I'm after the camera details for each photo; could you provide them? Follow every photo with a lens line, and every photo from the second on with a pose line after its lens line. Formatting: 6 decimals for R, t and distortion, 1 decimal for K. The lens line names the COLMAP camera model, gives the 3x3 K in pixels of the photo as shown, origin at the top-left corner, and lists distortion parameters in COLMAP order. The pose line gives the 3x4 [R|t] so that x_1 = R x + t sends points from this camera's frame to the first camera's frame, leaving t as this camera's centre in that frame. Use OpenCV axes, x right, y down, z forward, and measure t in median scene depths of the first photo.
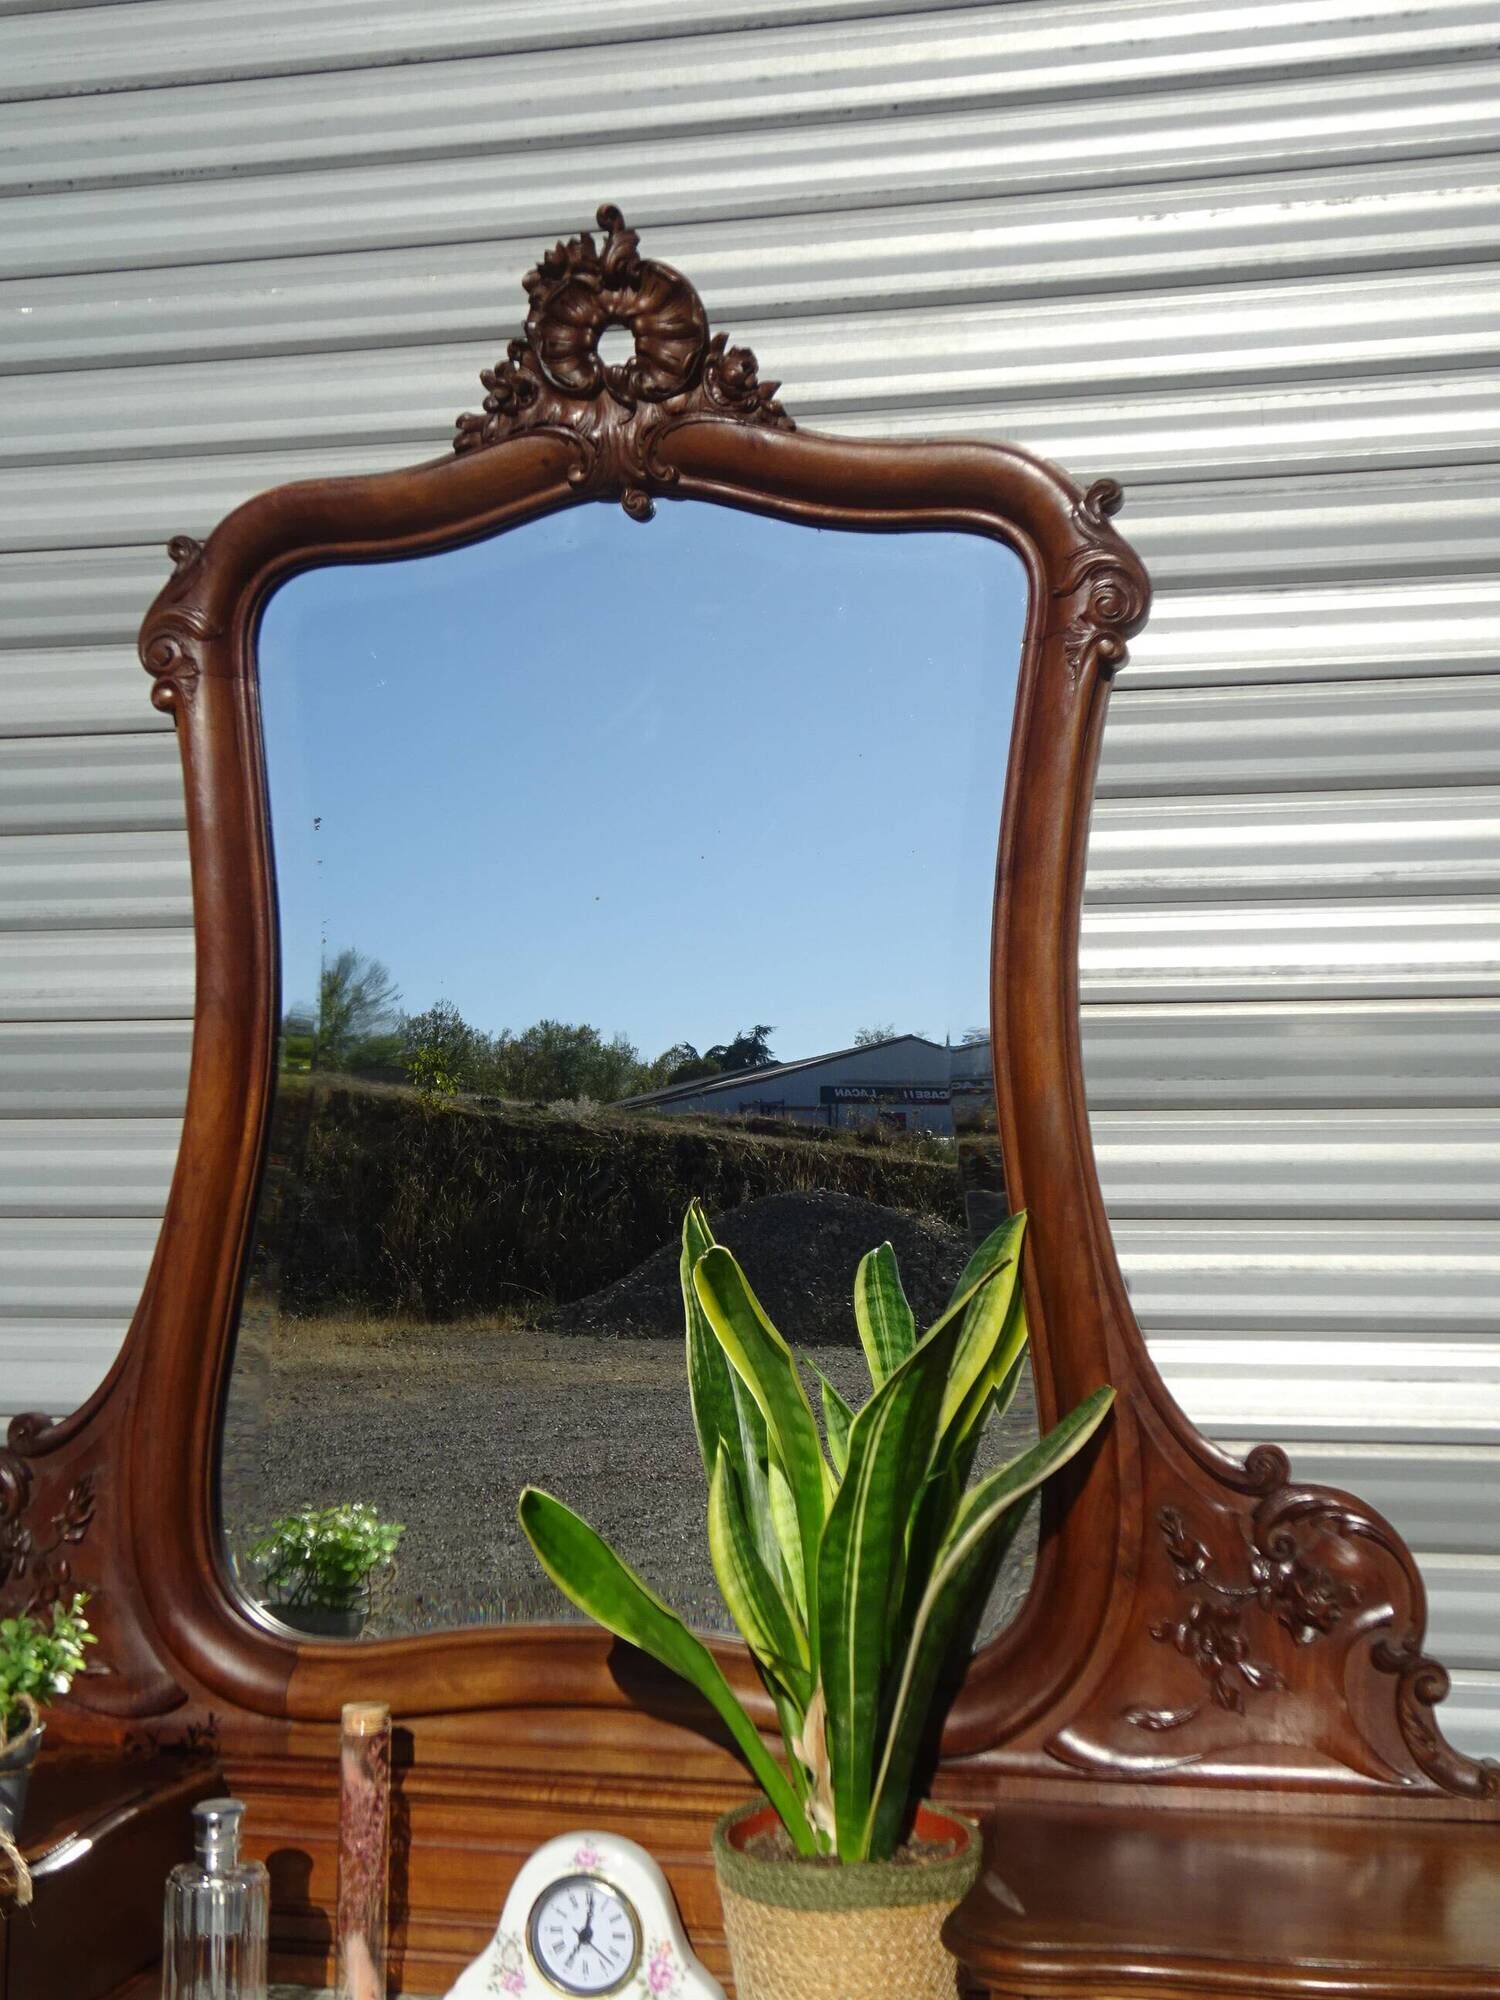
lens RADIAL K [[2231.3, 0, 753.9], [0, 2231.3, 995.4], [0, 0, 1]] dist [0.007054, 0.000000]
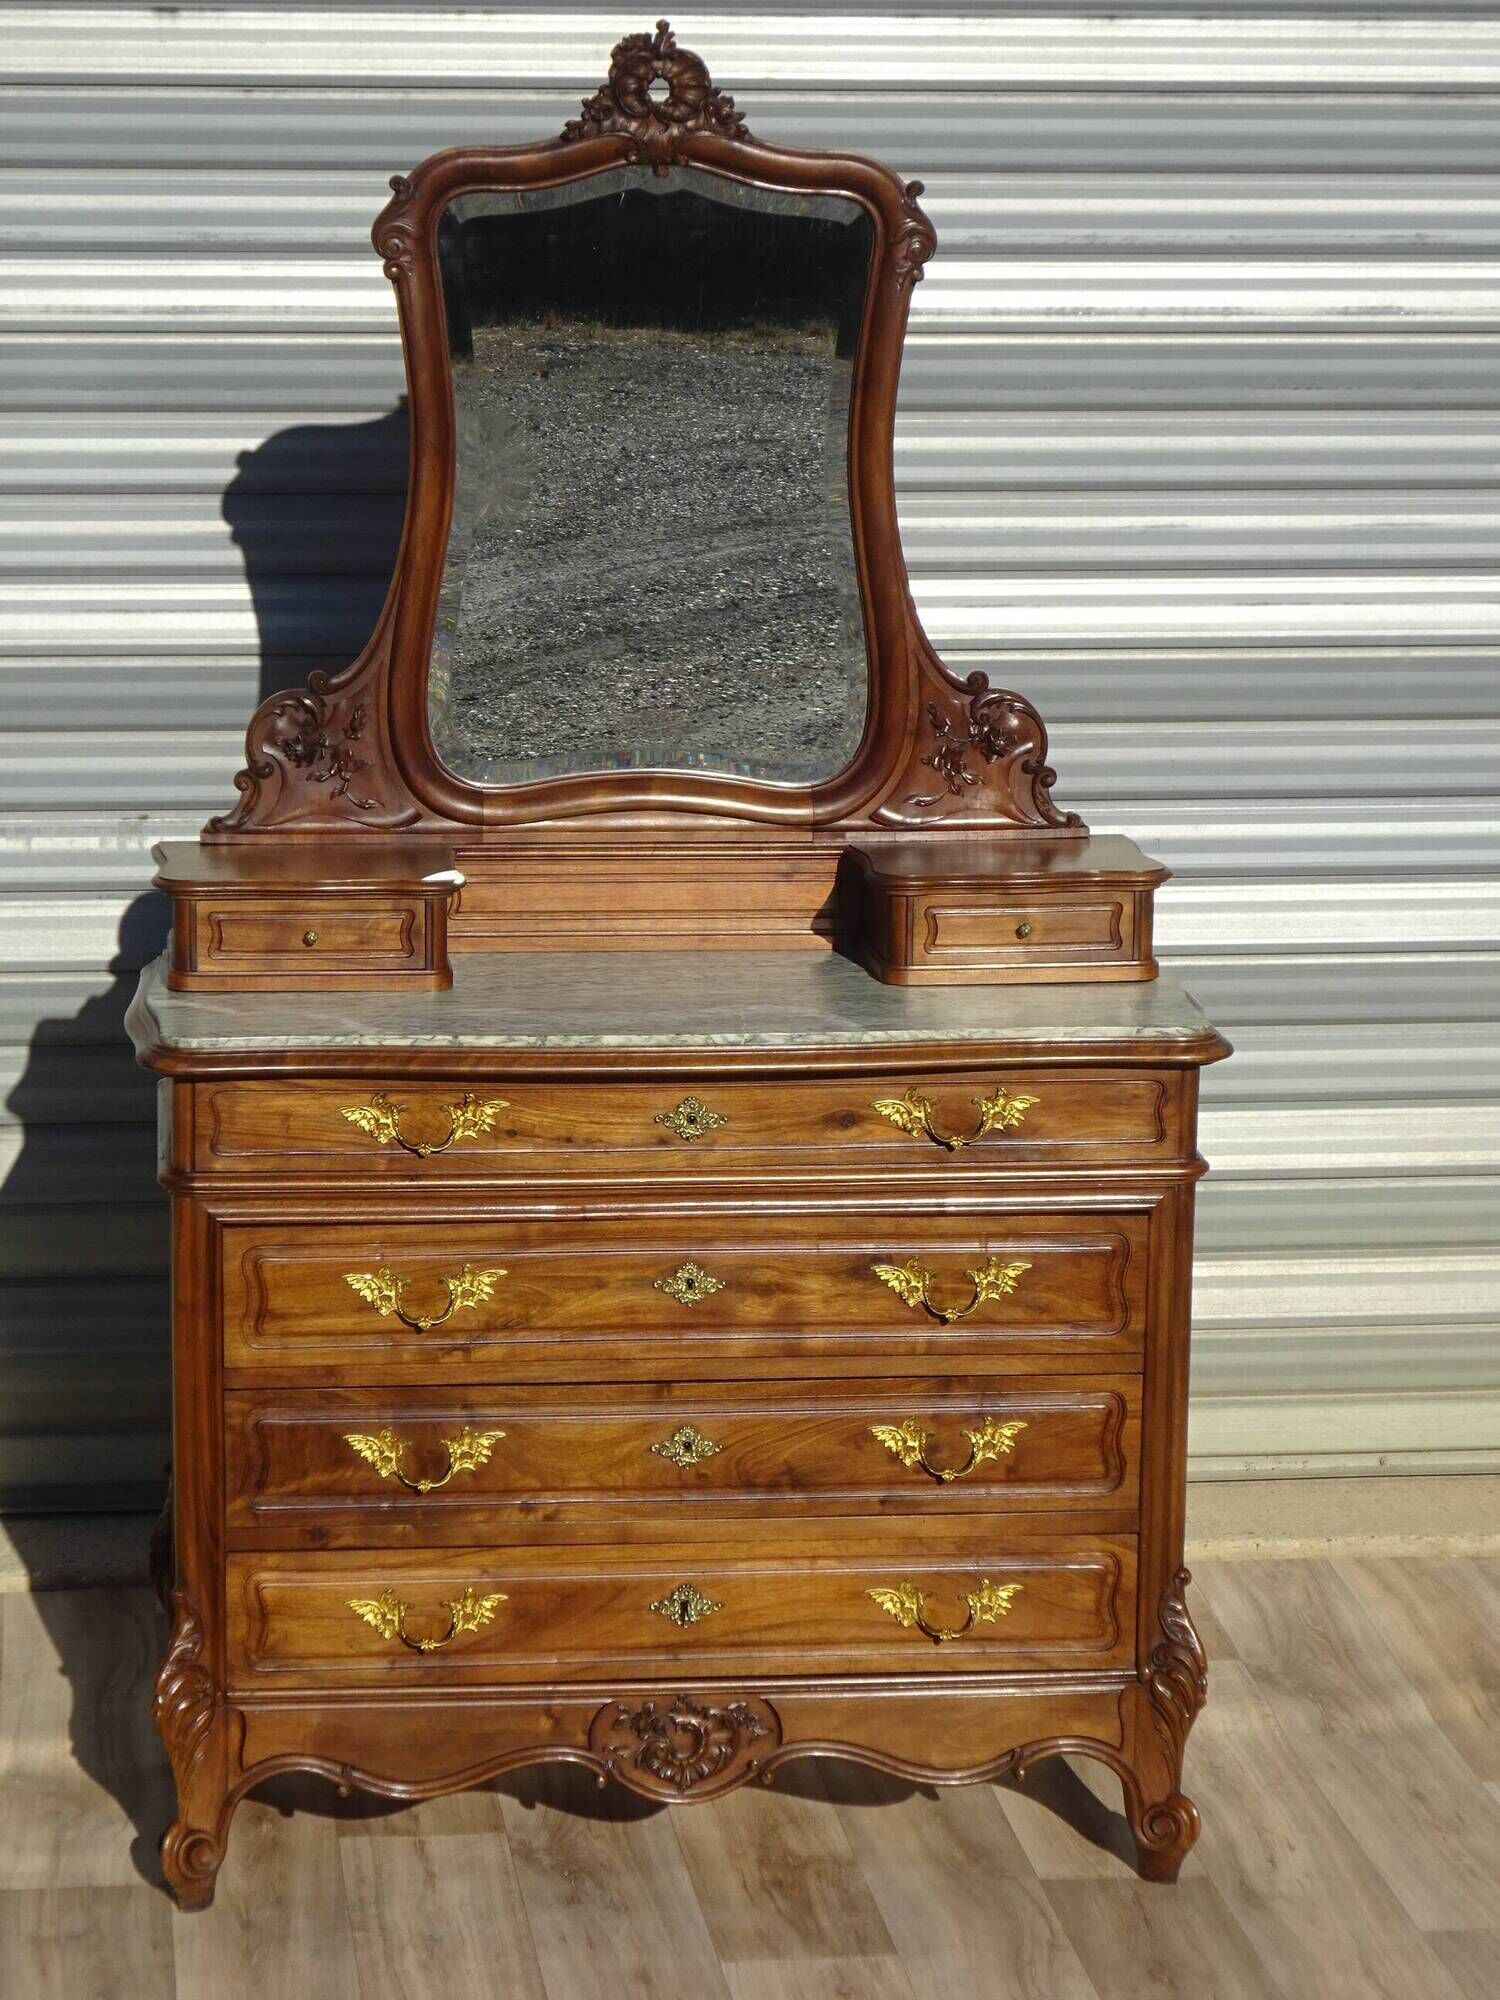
lens RADIAL K [[5289.2, 0, 733.1], [0, 5289.2, 1021.7], [0, 0, 1]] dist [0.010633, 0.000000]
pose [[0.950256, -0.052179, 0.307069, -1.375990], [-0.037618, 0.959425, 0.279442, -0.773752], [-0.309191, -0.277093, 0.909737, -3.174812]]
